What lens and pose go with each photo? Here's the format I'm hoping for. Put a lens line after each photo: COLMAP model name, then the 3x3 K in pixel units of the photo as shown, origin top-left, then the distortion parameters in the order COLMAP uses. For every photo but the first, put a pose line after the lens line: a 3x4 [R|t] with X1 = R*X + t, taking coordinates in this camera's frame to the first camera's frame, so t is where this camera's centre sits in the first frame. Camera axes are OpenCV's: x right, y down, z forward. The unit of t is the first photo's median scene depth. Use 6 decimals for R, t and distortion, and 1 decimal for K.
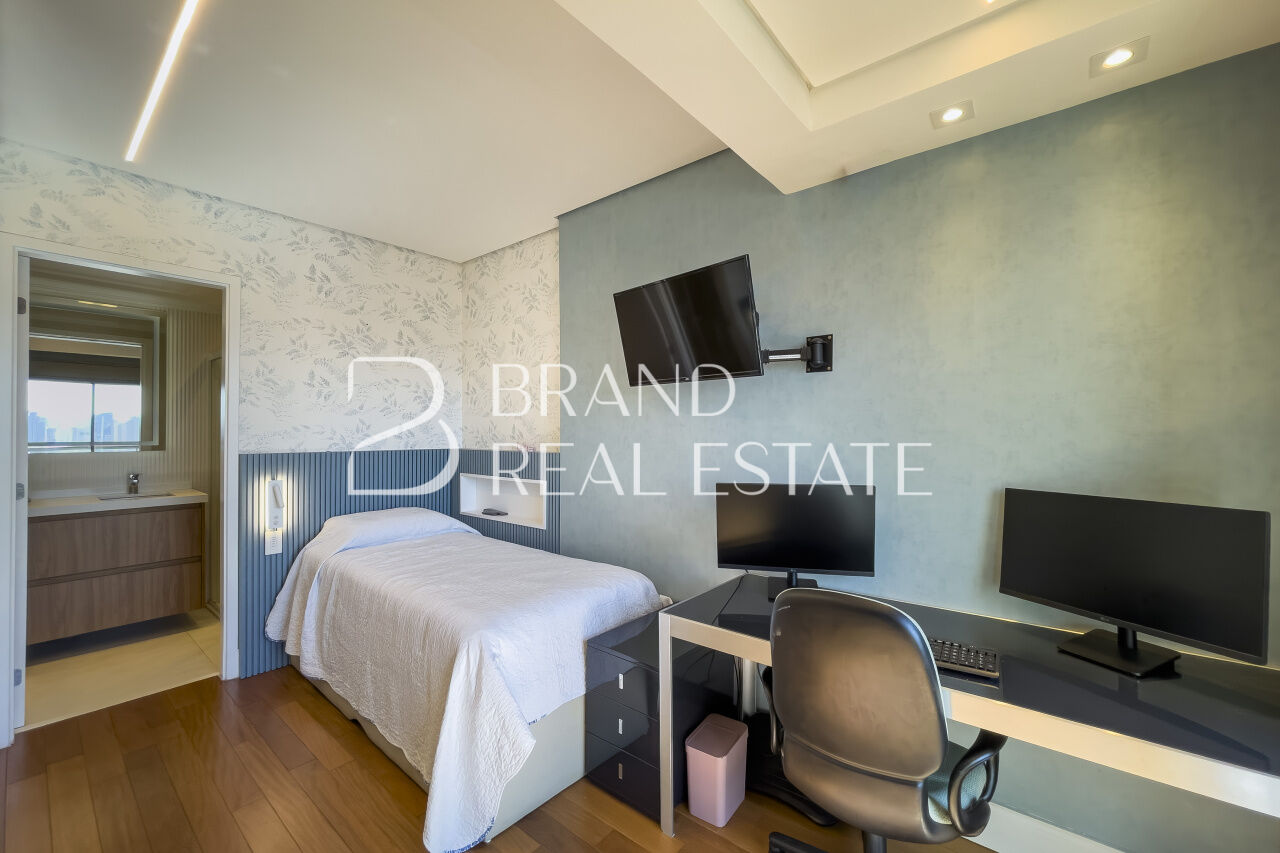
lens RADIAL K [[525.1, 0, 639.8], [0, 525.1, 430.4], [0, 0, 1]] dist [0.000519, -0.000321]
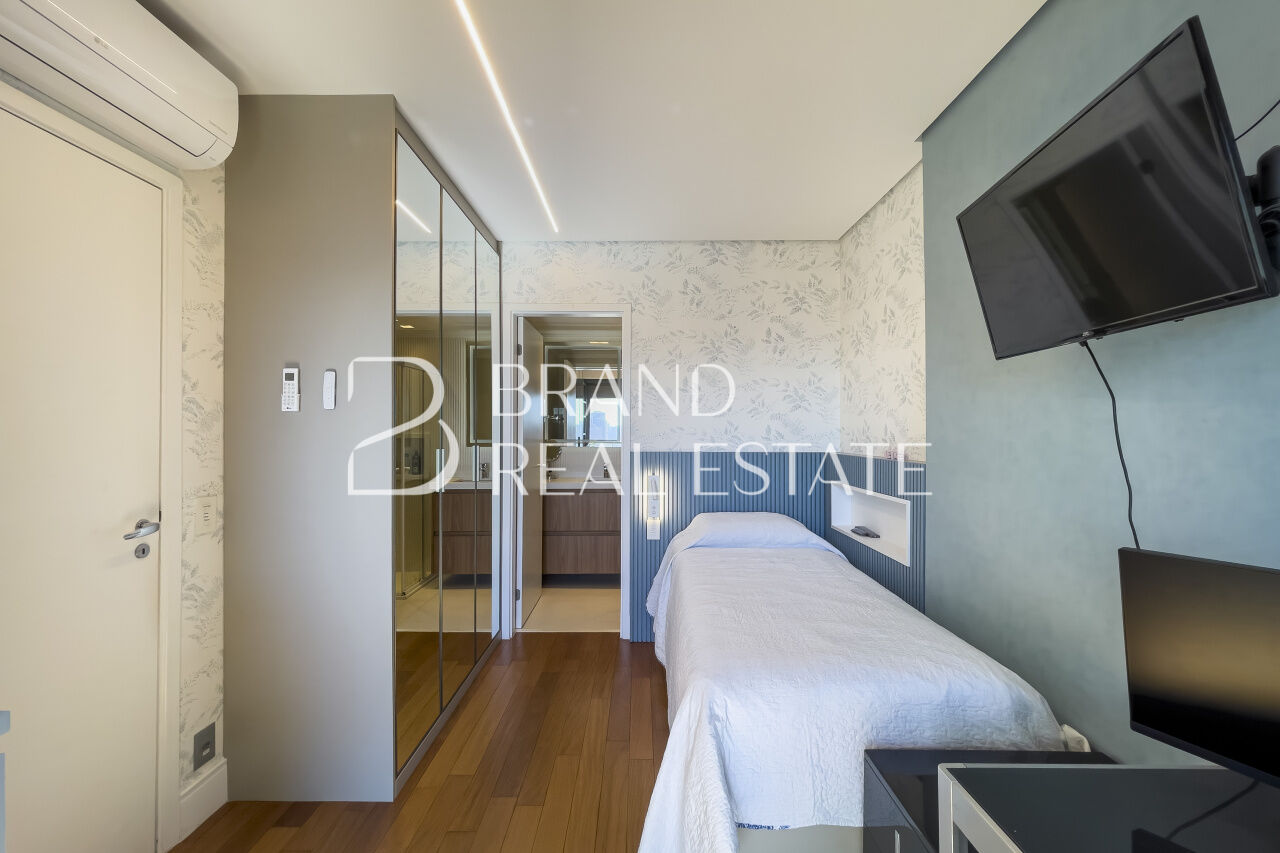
lens RADIAL K [[525.1, 0, 639.8], [0, 525.1, 430.4], [0, 0, 1]] dist [0.000519, -0.000321]
pose [[0.627658, -0.000832, -0.778489, 0.162198], [0.000302, 1.000000, -0.000825, -0.002439], [0.778489, 0.000282, 0.627658, 0.244904]]
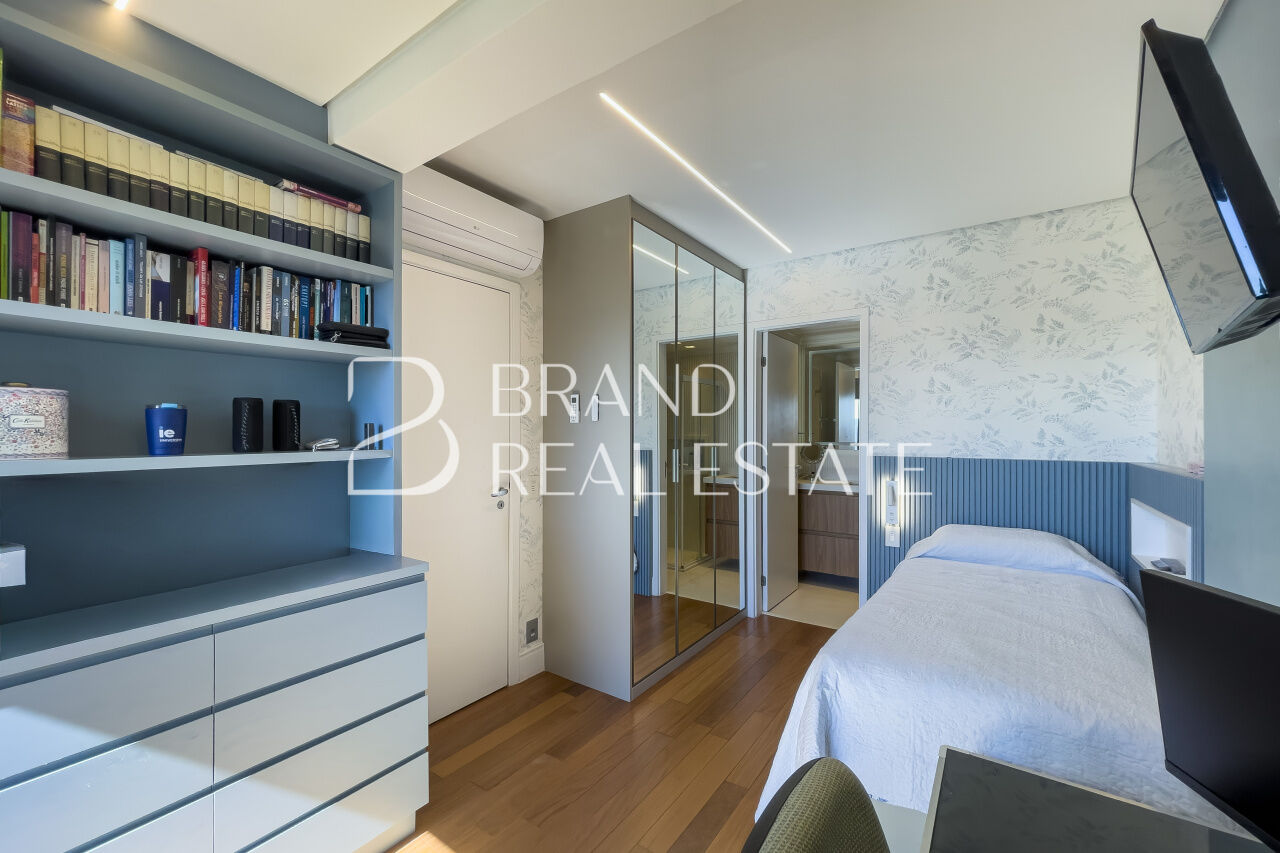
lens RADIAL K [[536.9, 0, 640.0], [0, 536.9, 426.5], [0, 0, 1]] dist [-0.000664, -0.000213]
pose [[0.069295, -0.008731, -0.997558, 0.380750], [-0.000054, 0.999962, -0.008755, -0.009196], [0.997596, 0.000661, 0.069292, 0.361757]]
